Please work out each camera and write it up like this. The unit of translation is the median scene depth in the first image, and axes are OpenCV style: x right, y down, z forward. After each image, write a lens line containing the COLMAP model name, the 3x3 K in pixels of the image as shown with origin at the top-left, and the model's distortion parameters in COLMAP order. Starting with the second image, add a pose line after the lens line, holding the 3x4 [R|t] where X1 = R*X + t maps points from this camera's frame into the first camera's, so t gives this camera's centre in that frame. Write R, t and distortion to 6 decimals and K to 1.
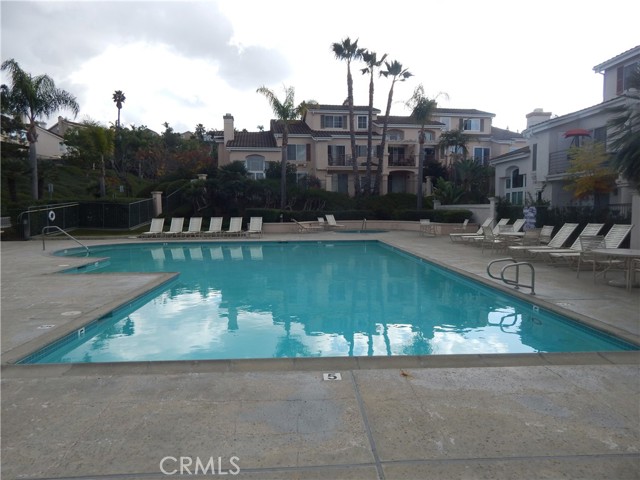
lens RADIAL K [[425.7, 0, 318.0], [0, 425.7, 240.8], [0, 0, 1]] dist [0.000179, -0.002323]
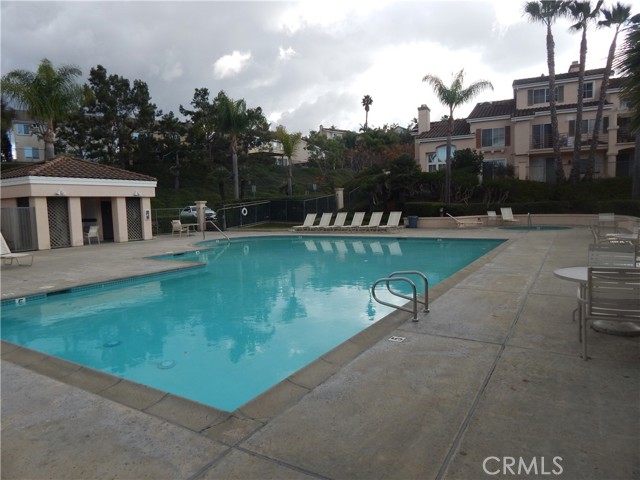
lens RADIAL K [[425.7, 0, 318.6], [0, 425.7, 238.0], [0, 0, 1]] dist [0.000179, -0.002323]
pose [[0.825992, 0.028116, -0.562980, 0.182830], [-0.021702, 0.999601, 0.018081, -0.006700], [0.563263, -0.002716, 0.826273, 0.069235]]
